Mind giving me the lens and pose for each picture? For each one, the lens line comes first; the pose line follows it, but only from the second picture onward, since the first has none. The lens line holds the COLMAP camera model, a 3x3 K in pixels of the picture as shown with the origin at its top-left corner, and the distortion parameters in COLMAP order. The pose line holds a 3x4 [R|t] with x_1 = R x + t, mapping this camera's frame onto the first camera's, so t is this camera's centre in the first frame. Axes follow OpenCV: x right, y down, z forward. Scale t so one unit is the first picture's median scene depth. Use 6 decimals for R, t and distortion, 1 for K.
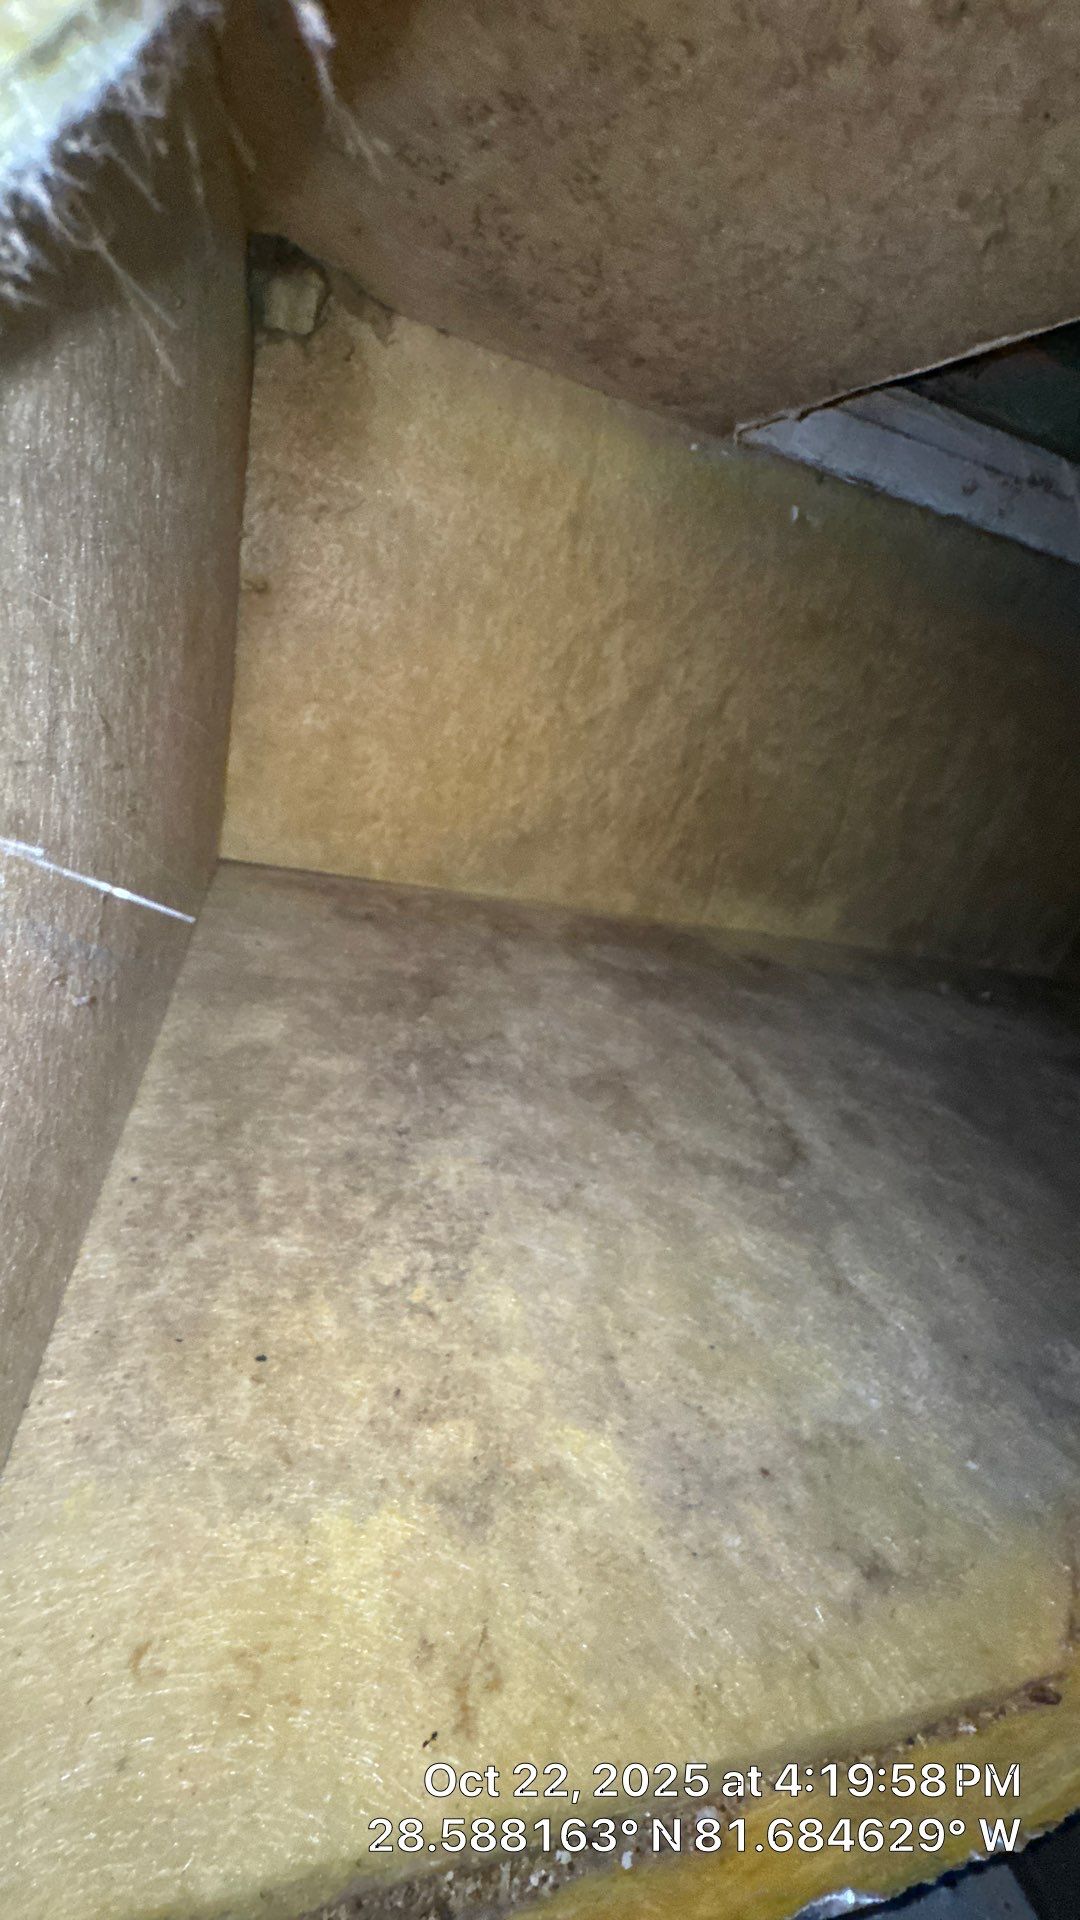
lens RADIAL K [[777.2, 0, 535.9], [0, 777.2, 957.6], [0, 0, 1]] dist [-0.006022, 0.000648]
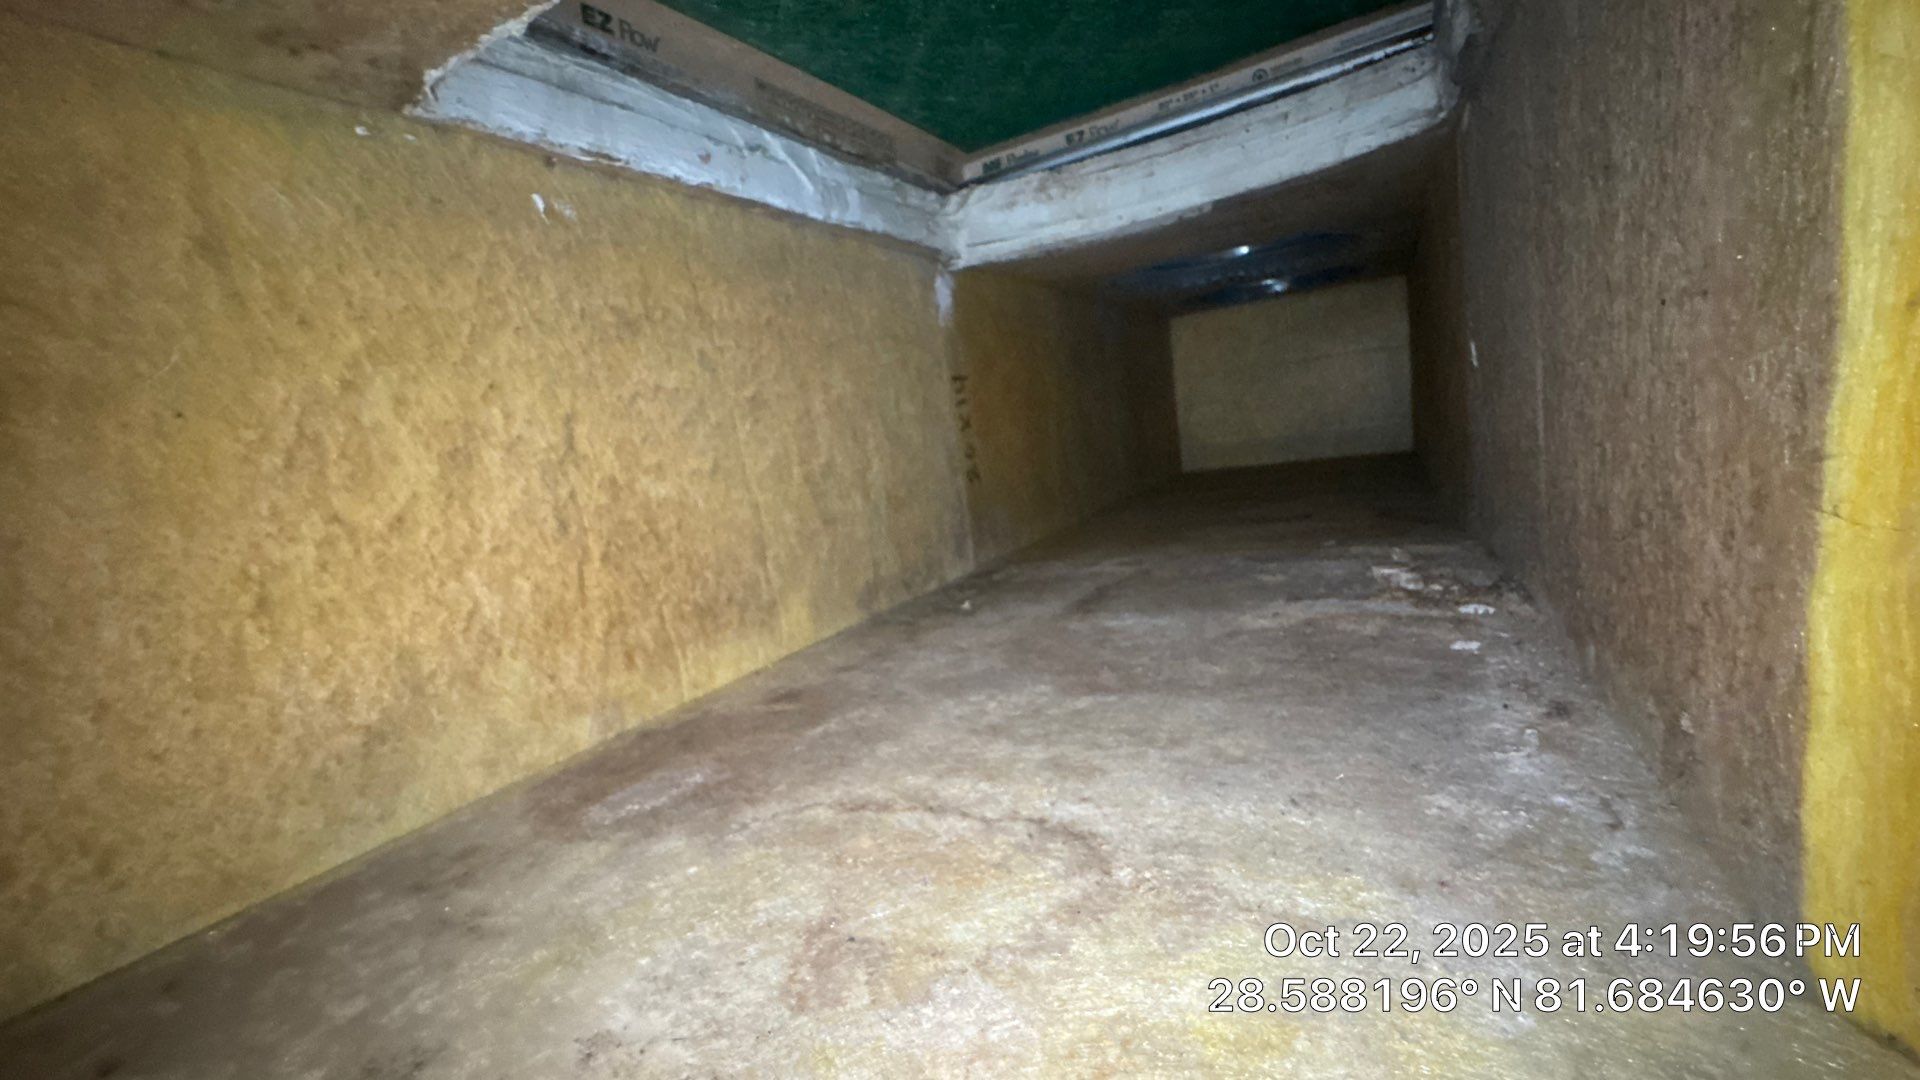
lens RADIAL K [[777.2, 0, 960.1], [0, 777.2, 539.7], [0, 0, 1]] dist [-0.006022, 0.000648]
pose [[0.620311, -0.409685, 0.668859, -0.080702], [0.551667, 0.834064, -0.000751, -0.033601], [-0.557564, 0.369454, 0.743389, 0.281241]]
